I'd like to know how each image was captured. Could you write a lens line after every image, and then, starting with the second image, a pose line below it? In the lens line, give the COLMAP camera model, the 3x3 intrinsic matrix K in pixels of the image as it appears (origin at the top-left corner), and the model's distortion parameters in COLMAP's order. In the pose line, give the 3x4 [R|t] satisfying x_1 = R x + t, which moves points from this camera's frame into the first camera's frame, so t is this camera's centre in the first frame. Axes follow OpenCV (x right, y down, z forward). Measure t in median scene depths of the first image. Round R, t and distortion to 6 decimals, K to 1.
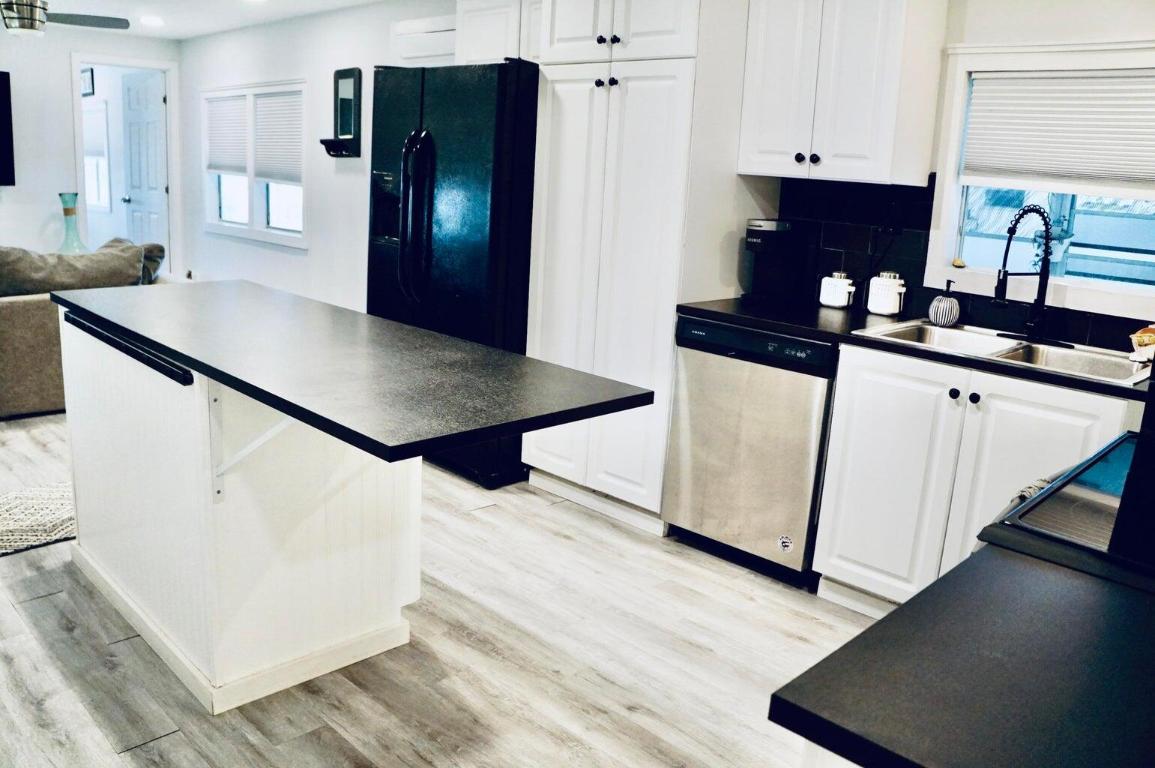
lens RADIAL K [[905.6, 0, 577.5], [0, 905.6, 384.0], [0, 0, 1]] dist [-0.173772, 0.121378]
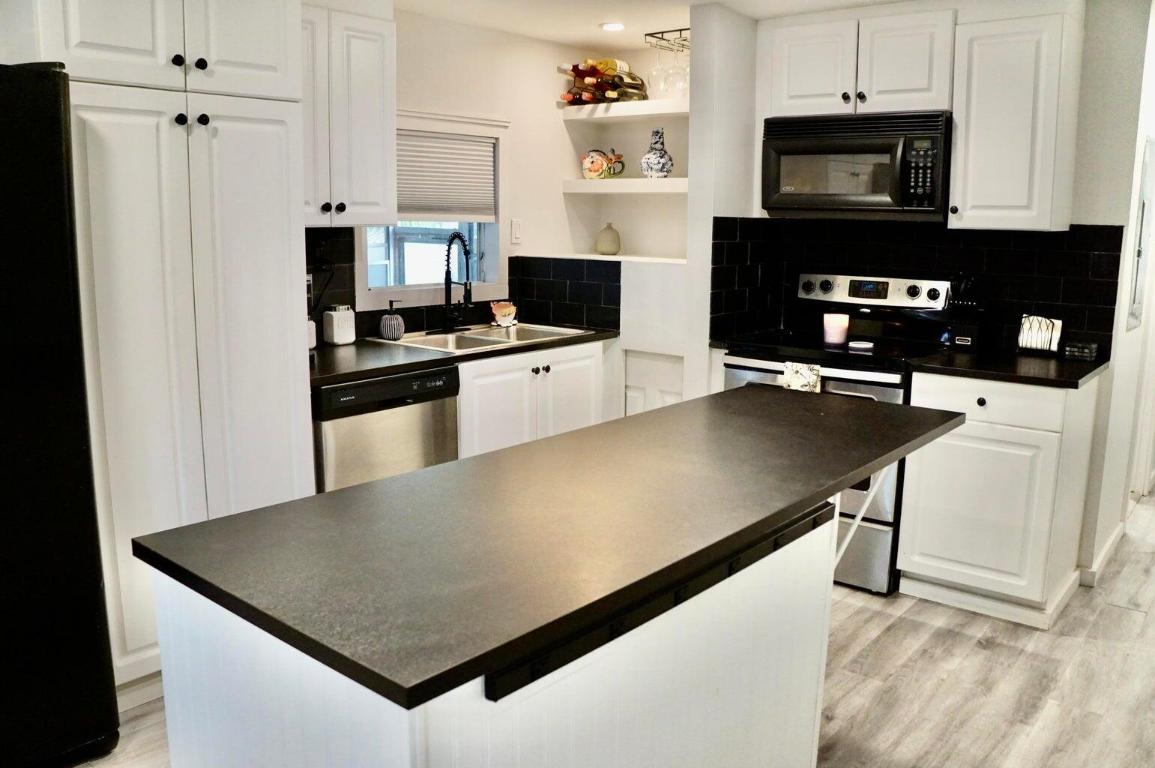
lens RADIAL K [[905.6, 0, 577.5], [0, 905.6, 384.0], [0, 0, 1]] dist [-0.173772, 0.121378]
pose [[-0.087359, -0.232708, 0.968615, -0.622192], [0.217799, 0.944347, 0.246520, -0.197033], [-0.972076, 0.232499, -0.031813, 0.626607]]
